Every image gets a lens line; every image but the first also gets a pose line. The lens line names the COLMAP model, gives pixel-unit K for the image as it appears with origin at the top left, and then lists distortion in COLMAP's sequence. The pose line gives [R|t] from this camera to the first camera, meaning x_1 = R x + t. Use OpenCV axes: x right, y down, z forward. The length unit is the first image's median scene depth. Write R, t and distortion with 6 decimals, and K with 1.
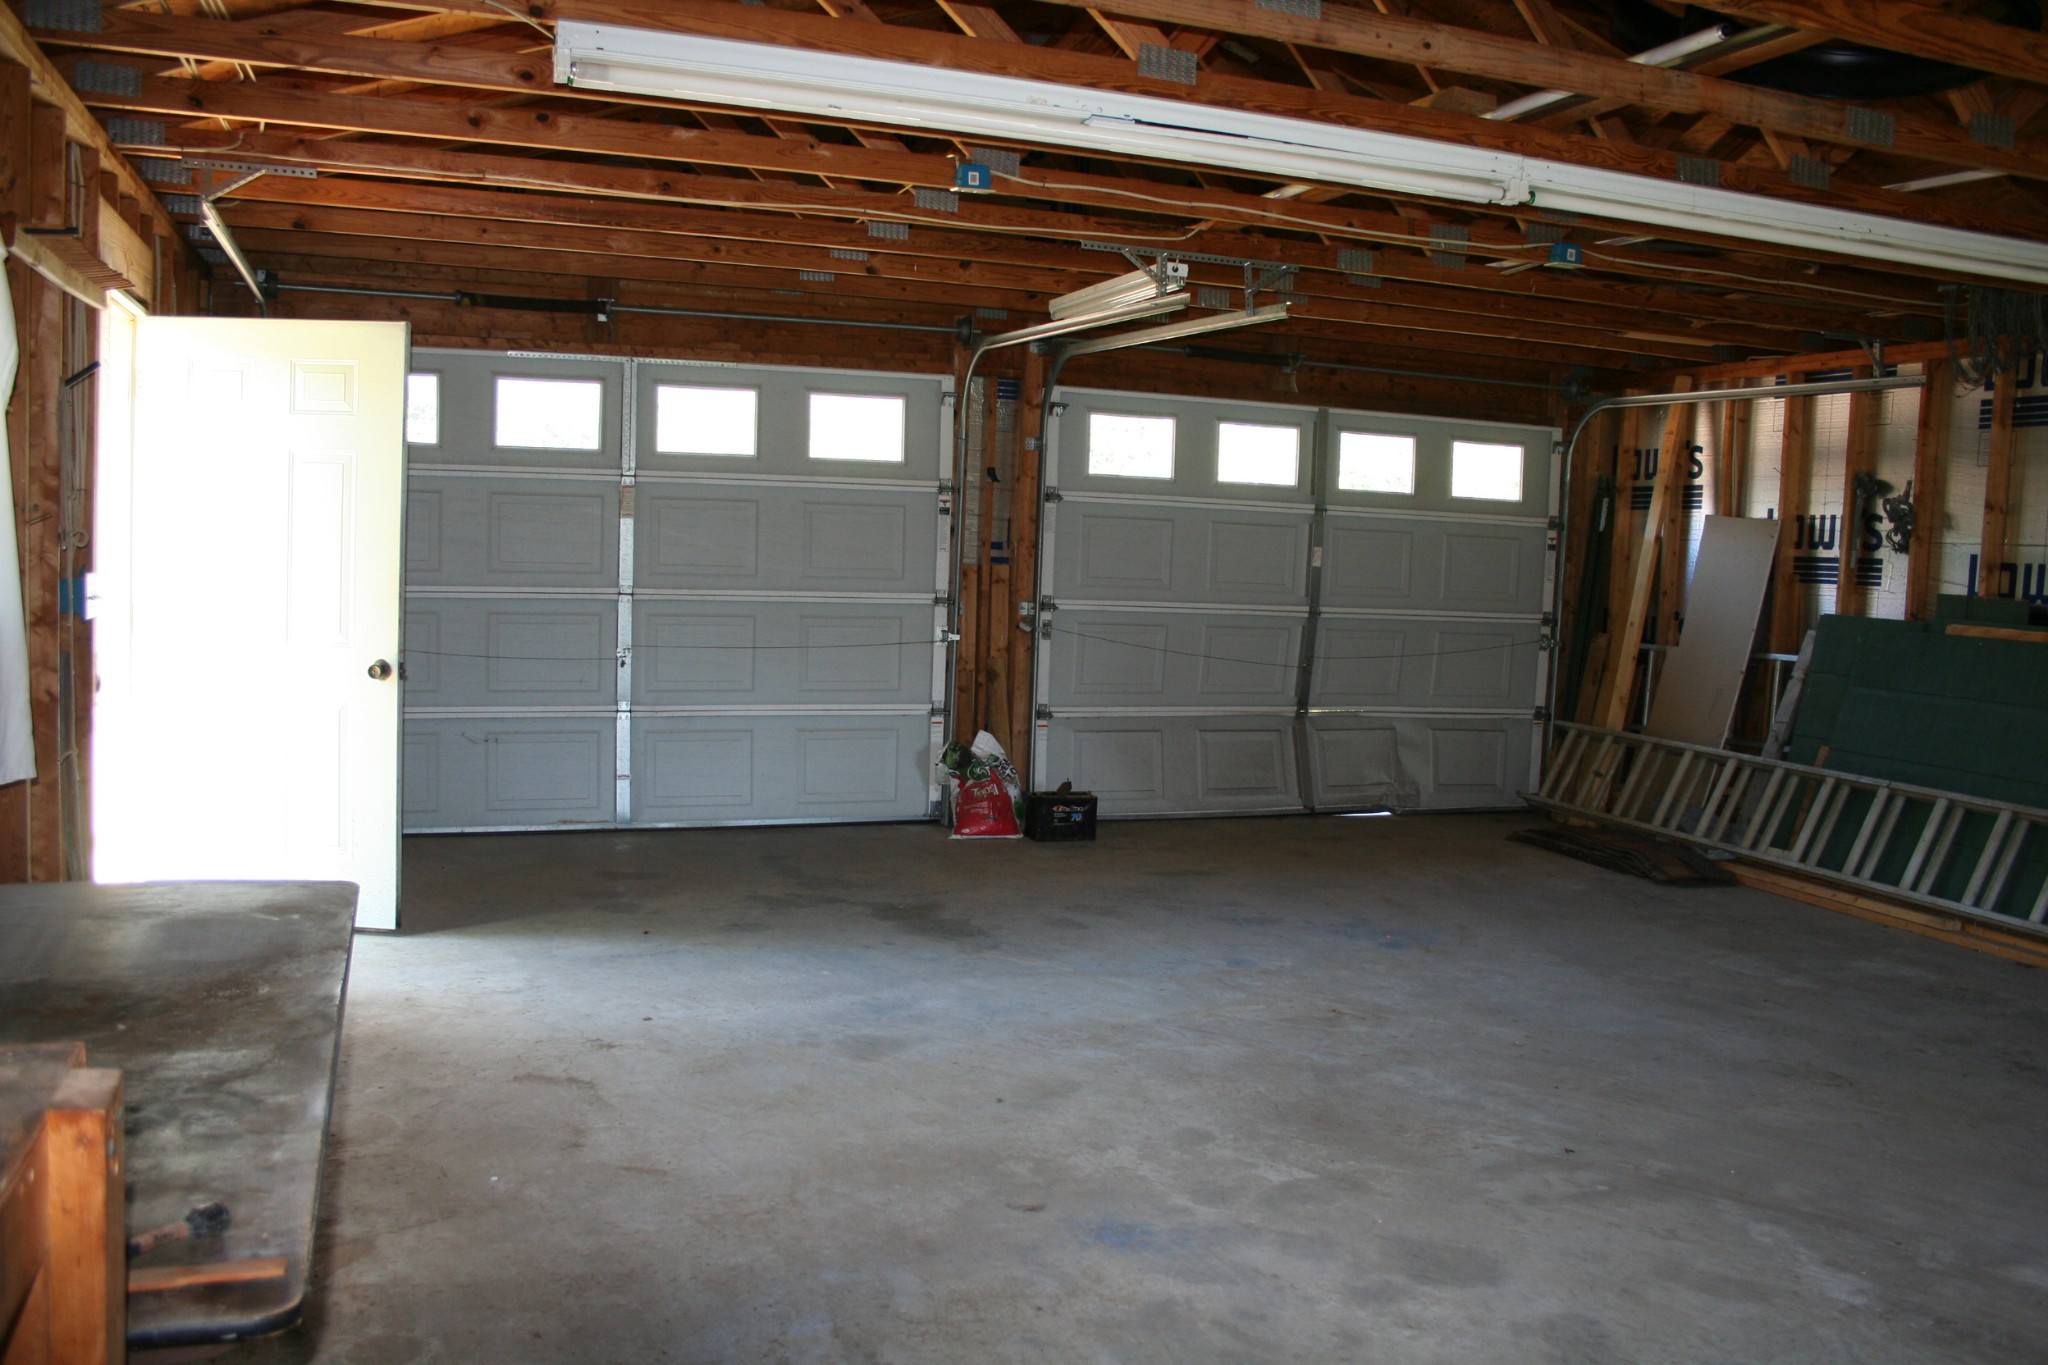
lens RADIAL K [[1702.2, 0, 1024.0], [0, 1702.2, 682.5], [0, 0, 1]] dist [-0.152936, 0.128069]
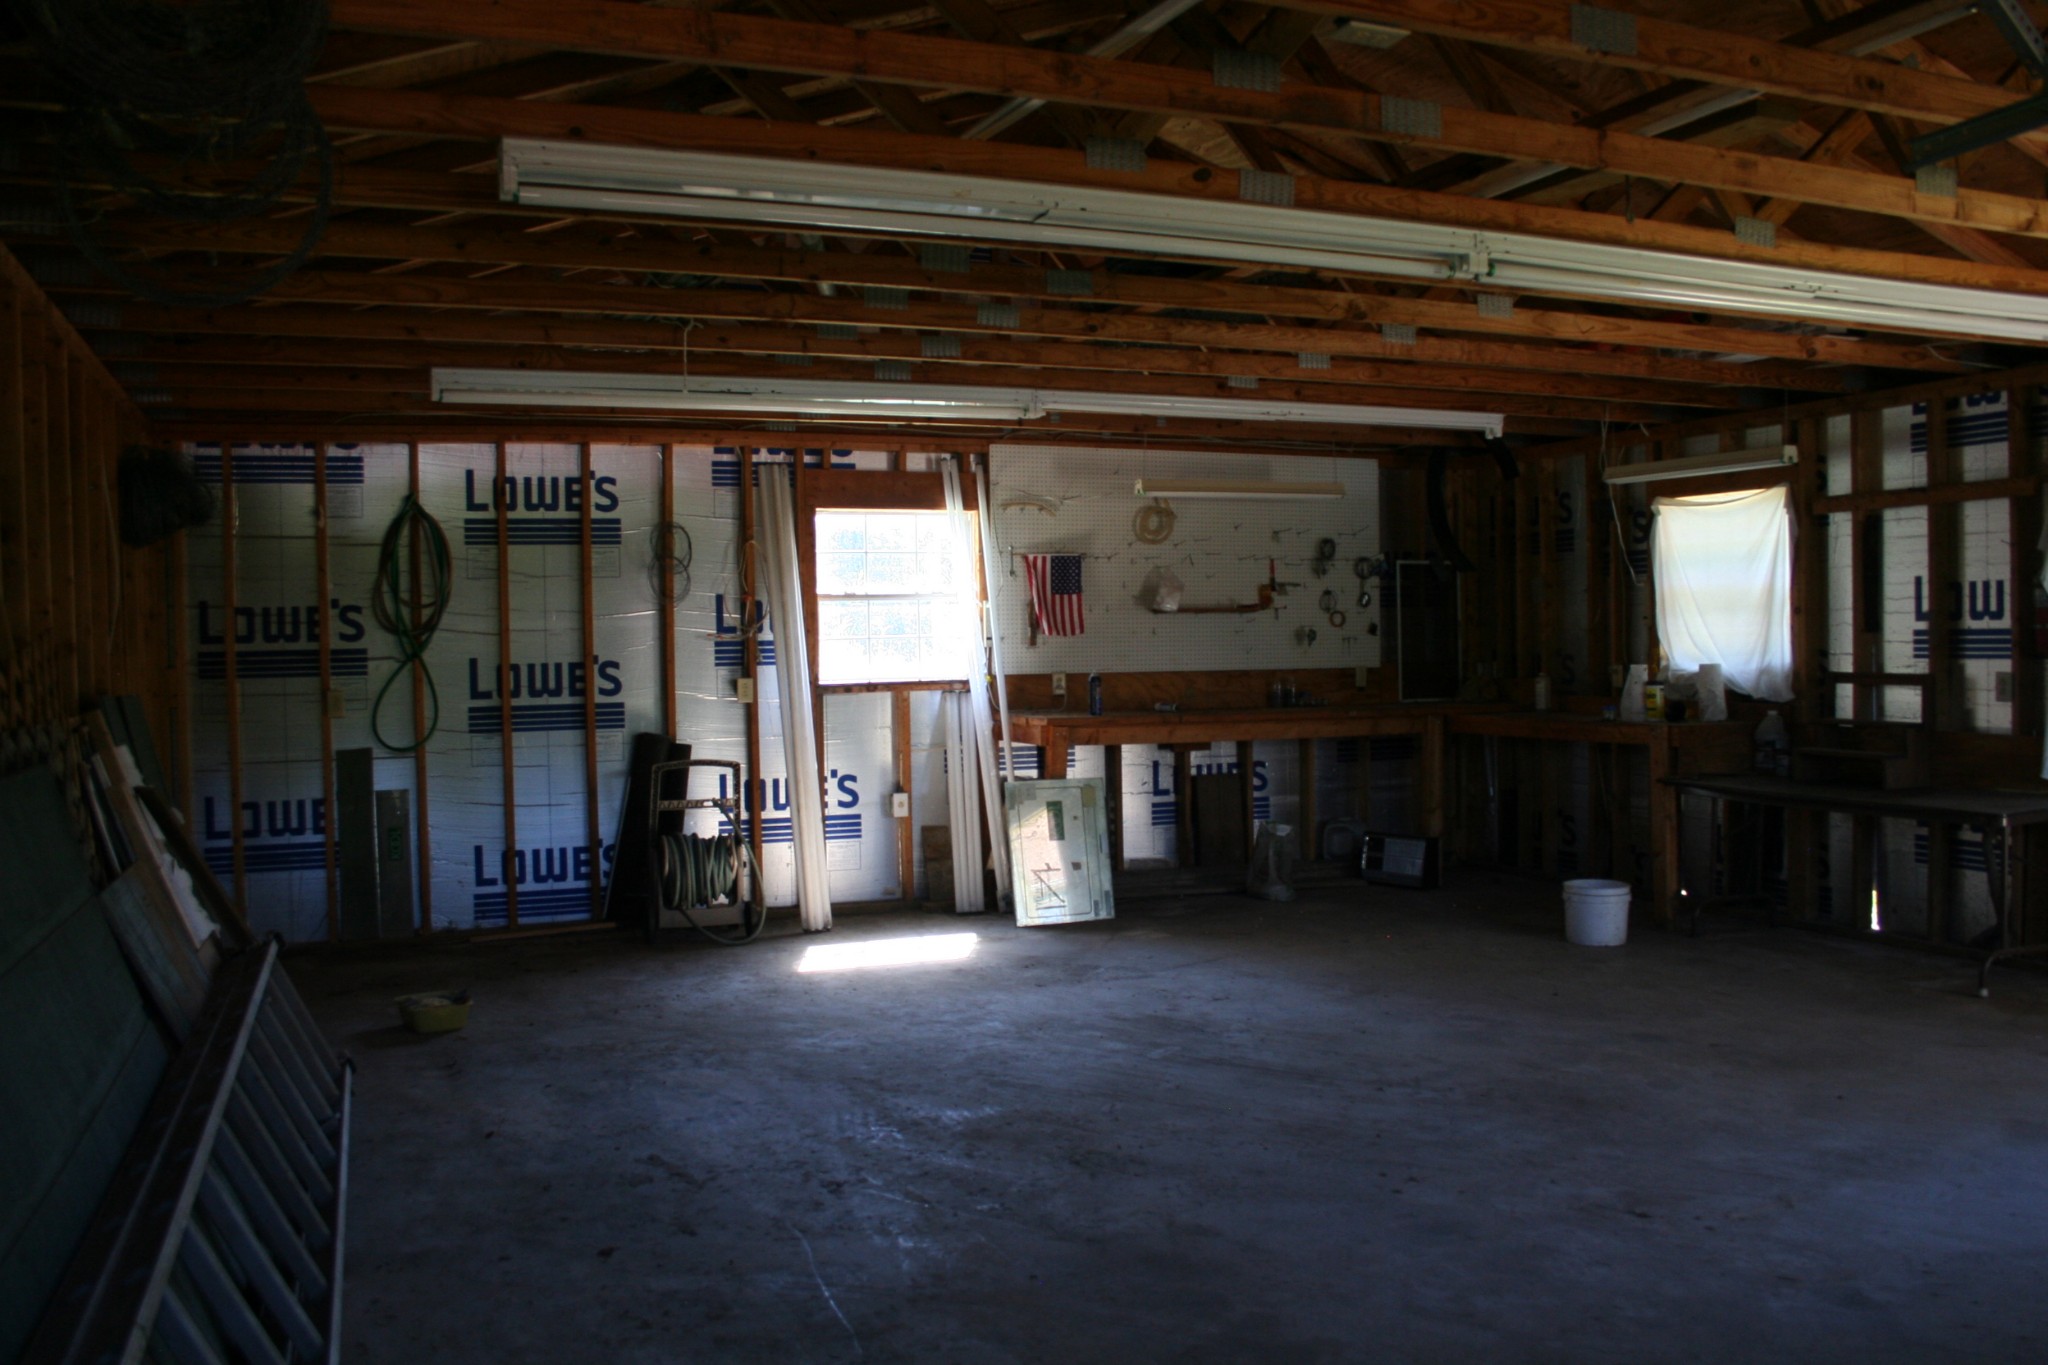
lens RADIAL K [[1702.2, 0, 1024.0], [0, 1702.2, 682.5], [0, 0, 1]] dist [-0.152936, 0.128069]
pose [[-0.999056, -0.022551, -0.037126, 0.518947], [-0.026374, 0.994026, 0.105909, -0.130658], [0.034516, 0.106788, -0.993683, 1.772135]]
